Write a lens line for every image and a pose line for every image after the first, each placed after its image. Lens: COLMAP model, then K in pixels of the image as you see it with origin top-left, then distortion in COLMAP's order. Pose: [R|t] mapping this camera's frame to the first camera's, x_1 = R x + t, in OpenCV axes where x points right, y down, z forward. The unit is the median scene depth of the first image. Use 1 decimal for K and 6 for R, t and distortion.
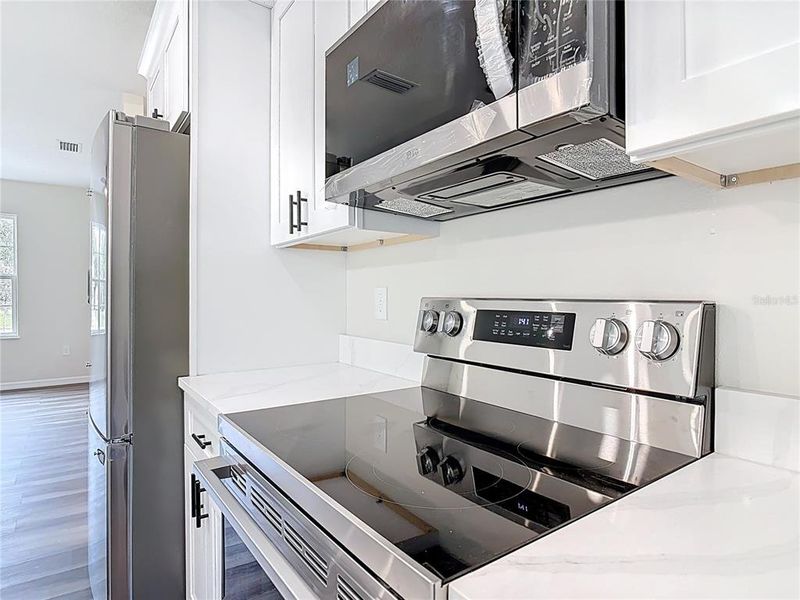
lens RADIAL K [[472.7, 0, 398.0], [0, 472.7, 297.5], [0, 0, 1]] dist [-0.035500, -0.000197]
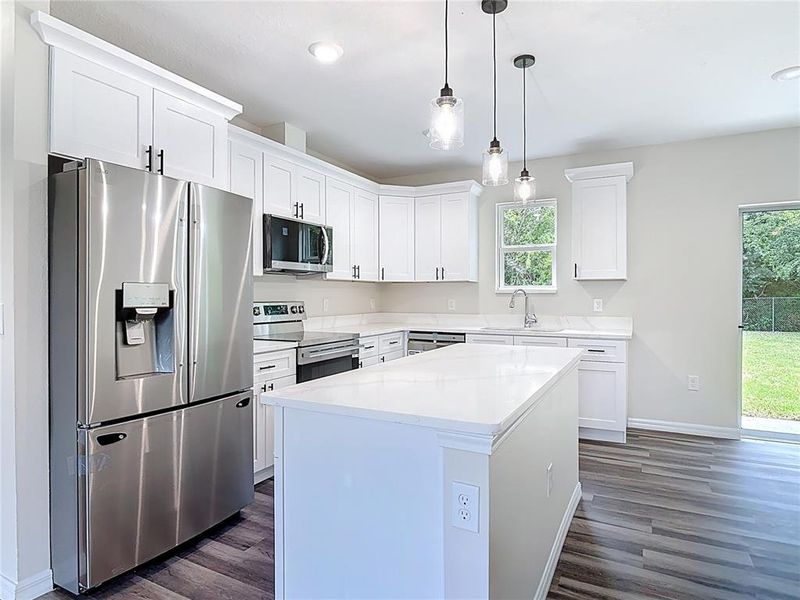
lens RADIAL K [[473.1, 0, 396.5], [0, 473.1, 298.3], [0, 0, 1]] dist [-0.001421, -0.000659]
pose [[-0.456576, -0.007630, 0.889652, -3.300442], [0.002361, 0.999949, 0.009788, -0.056132], [-0.889681, 0.006569, -0.456535, 1.827187]]
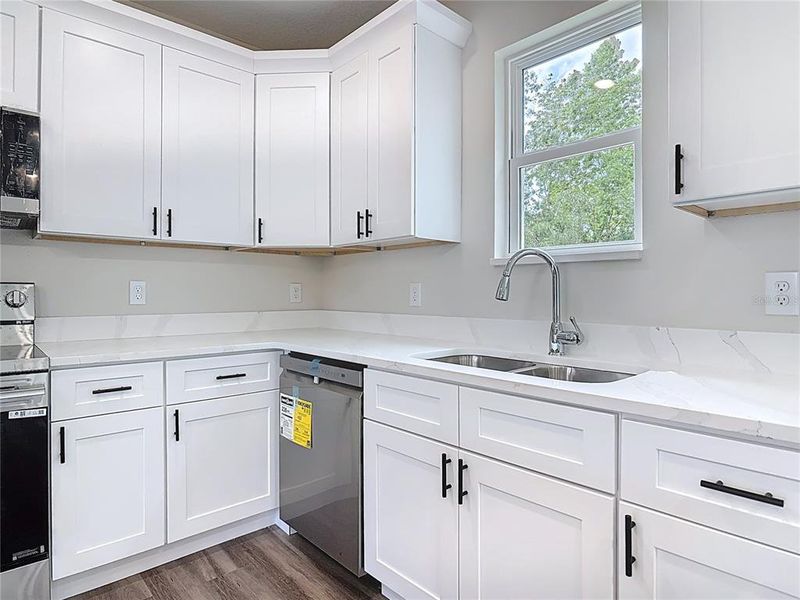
lens RADIAL K [[473.1, 0, 396.5], [0, 473.1, 298.3], [0, 0, 1]] dist [-0.001421, -0.000659]
pose [[-0.110848, -0.009819, 0.993789, -1.522819], [-0.001015, 0.999952, 0.009767, 0.047392], [-0.993837, 0.000074, -0.110852, -0.482368]]
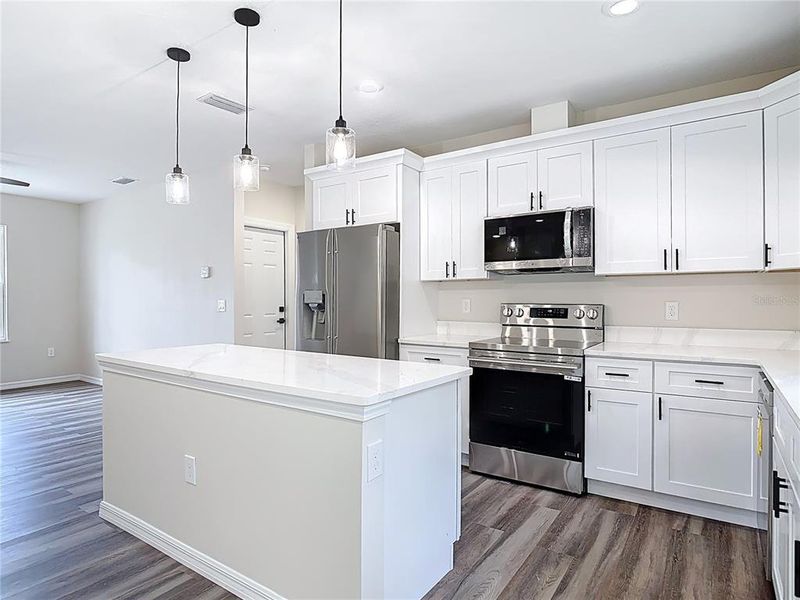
lens RADIAL K [[473.1, 0, 396.5], [0, 473.1, 298.3], [0, 0, 1]] dist [-0.001421, -0.000659]
pose [[0.940163, -0.000633, 0.340723, -1.797428], [0.002250, 0.999988, -0.004352, -0.023759], [-0.340717, 0.004858, 0.940154, -1.683267]]
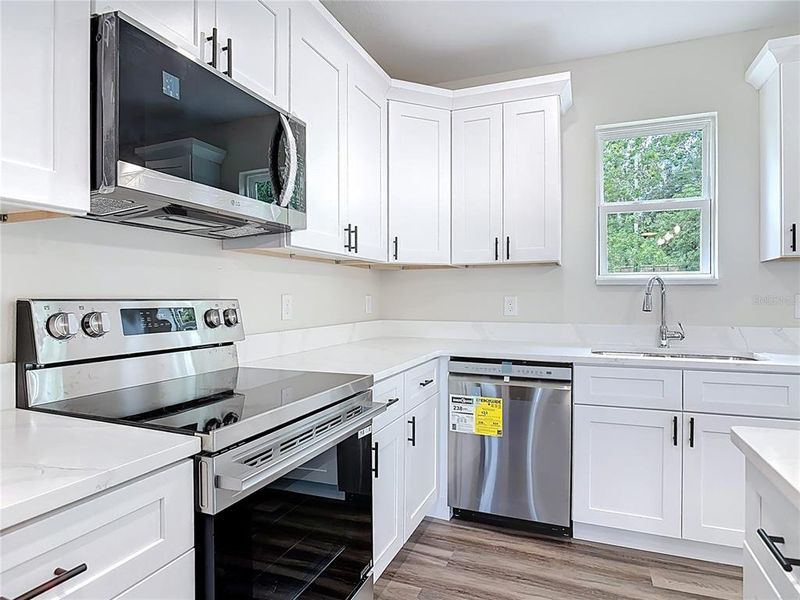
lens RADIAL K [[473.1, 0, 396.5], [0, 473.1, 298.3], [0, 0, 1]] dist [-0.001421, -0.000659]
pose [[-0.541052, -0.003816, 0.840980, -1.258253], [0.001504, 0.999984, 0.005505, -0.005493], [-0.840988, 0.004243, -0.541038, 1.177827]]
